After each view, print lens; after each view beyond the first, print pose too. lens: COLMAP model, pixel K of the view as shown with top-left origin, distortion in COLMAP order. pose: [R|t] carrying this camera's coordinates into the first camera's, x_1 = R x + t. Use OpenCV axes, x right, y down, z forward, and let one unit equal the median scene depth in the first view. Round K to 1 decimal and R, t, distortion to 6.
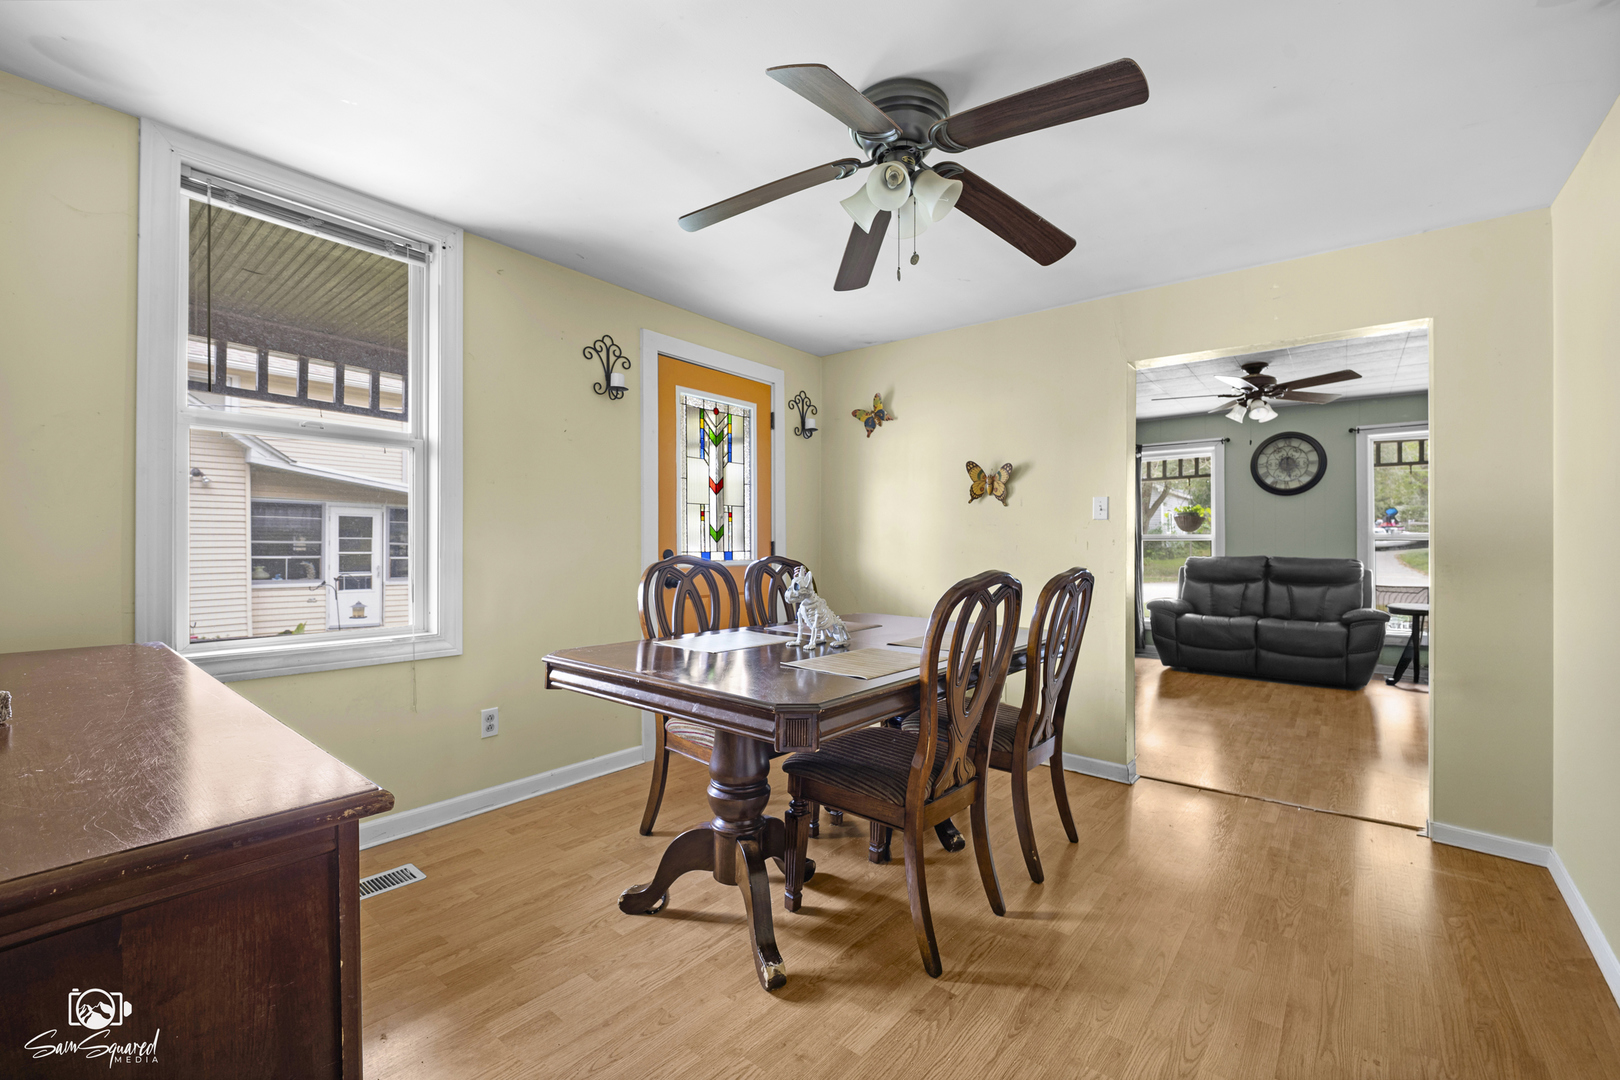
lens RADIAL K [[678.8, 0, 814.2], [0, 678.8, 542.0], [0, 0, 1]] dist [0.001912, -0.000232]
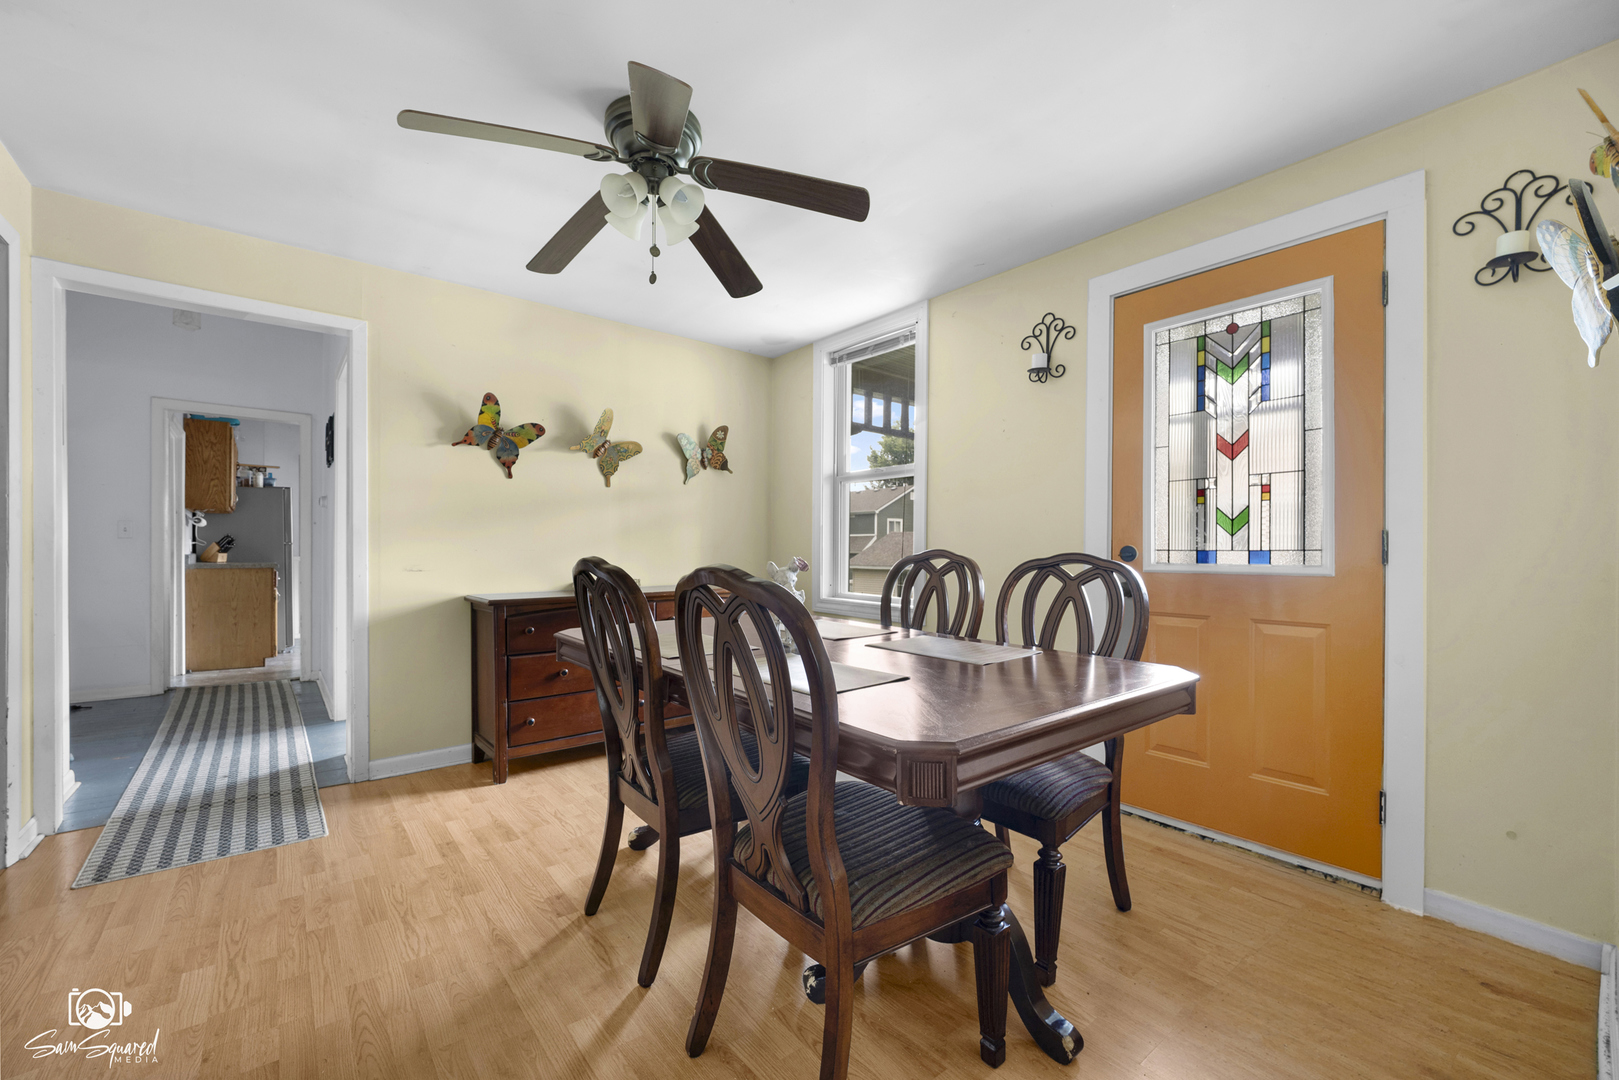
lens RADIAL K [[678.4, 0, 802.3], [0, 678.4, 541.8], [0, 0, 1]] dist [0.001912, -0.000232]
pose [[-0.231418, -0.014590, -0.972745, 1.217371], [-0.002223, 0.999893, -0.014468, 0.036733], [0.972852, -0.001186, -0.231425, 1.626780]]
